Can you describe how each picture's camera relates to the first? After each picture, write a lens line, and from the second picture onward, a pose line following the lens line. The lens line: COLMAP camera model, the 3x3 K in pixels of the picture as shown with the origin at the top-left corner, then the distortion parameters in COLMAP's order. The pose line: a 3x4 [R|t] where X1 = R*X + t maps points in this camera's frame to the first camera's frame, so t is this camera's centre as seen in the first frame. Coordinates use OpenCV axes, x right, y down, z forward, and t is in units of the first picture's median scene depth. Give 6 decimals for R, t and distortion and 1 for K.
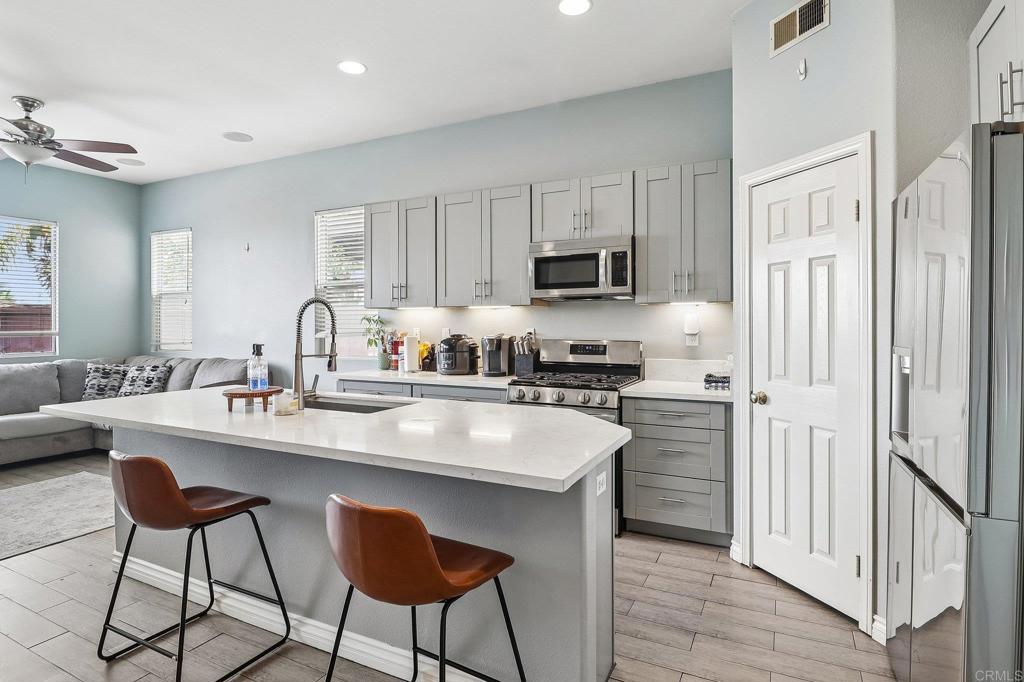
lens RADIAL K [[542.5, 0, 515.6], [0, 542.5, 328.5], [0, 0, 1]] dist [0.001671, -0.009638]
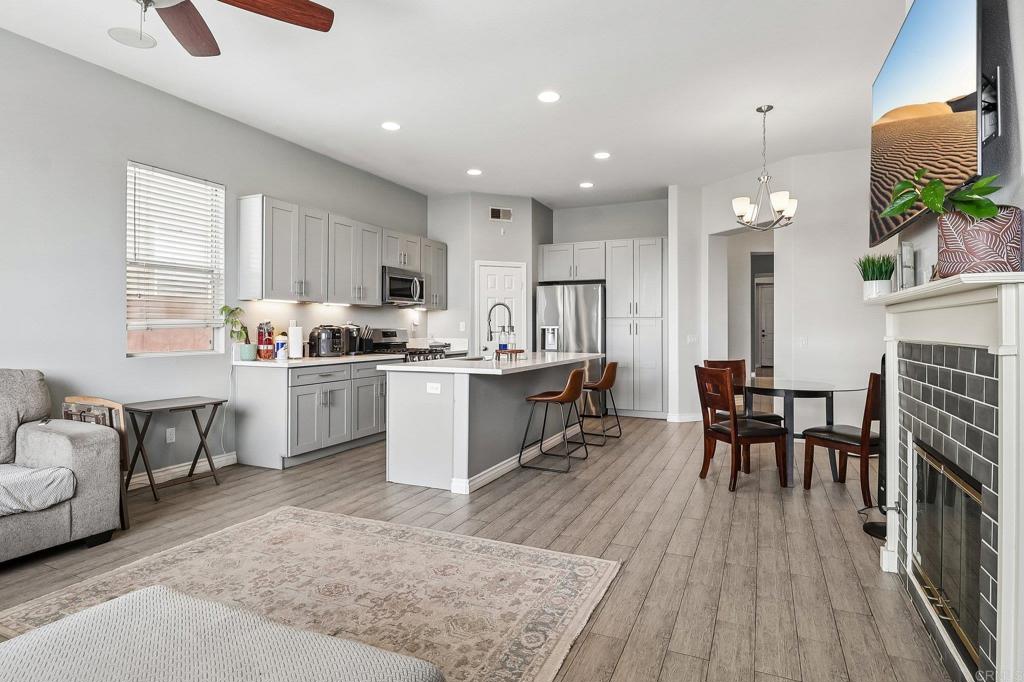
lens RADIAL K [[542.5, 0, 515.6], [0, 542.5, 328.5], [0, 0, 1]] dist [0.001671, -0.009638]
pose [[-0.033341, 0.000471, 0.999444, -1.666884], [0.006054, 0.999982, -0.000269, 0.026699], [-0.999426, 0.006041, -0.033343, 0.731211]]
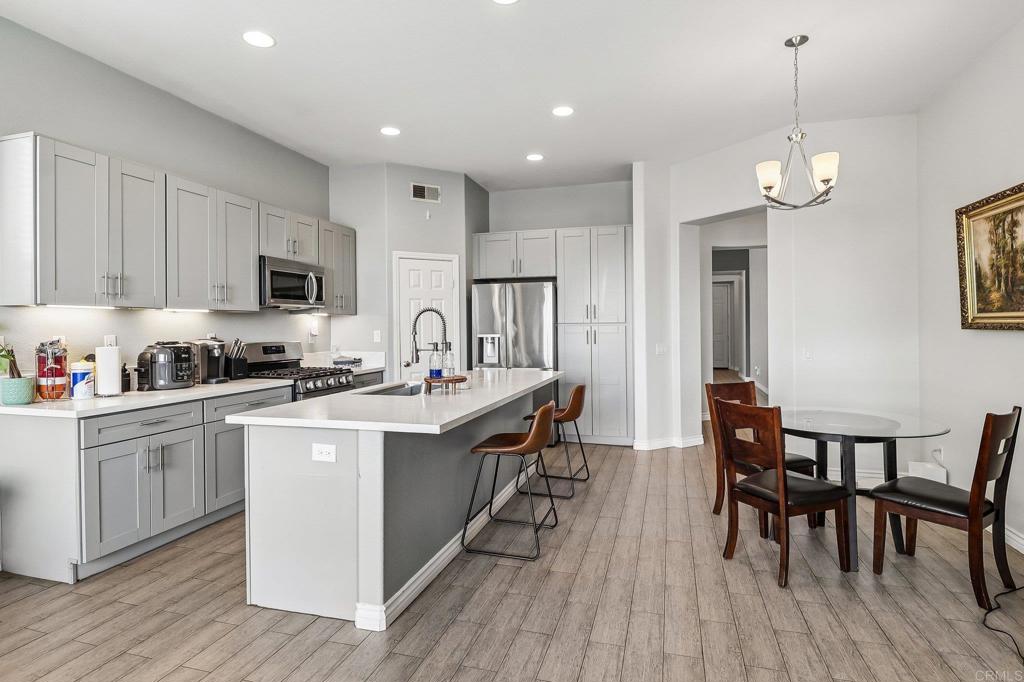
lens RADIAL K [[542.5, 0, 515.6], [0, 542.5, 328.5], [0, 0, 1]] dist [0.001671, -0.009638]
pose [[-0.178305, -0.000505, 0.983975, -1.250363], [0.015585, 0.999873, 0.003338, -0.004193], [-0.983852, 0.015930, -0.178275, 0.746911]]
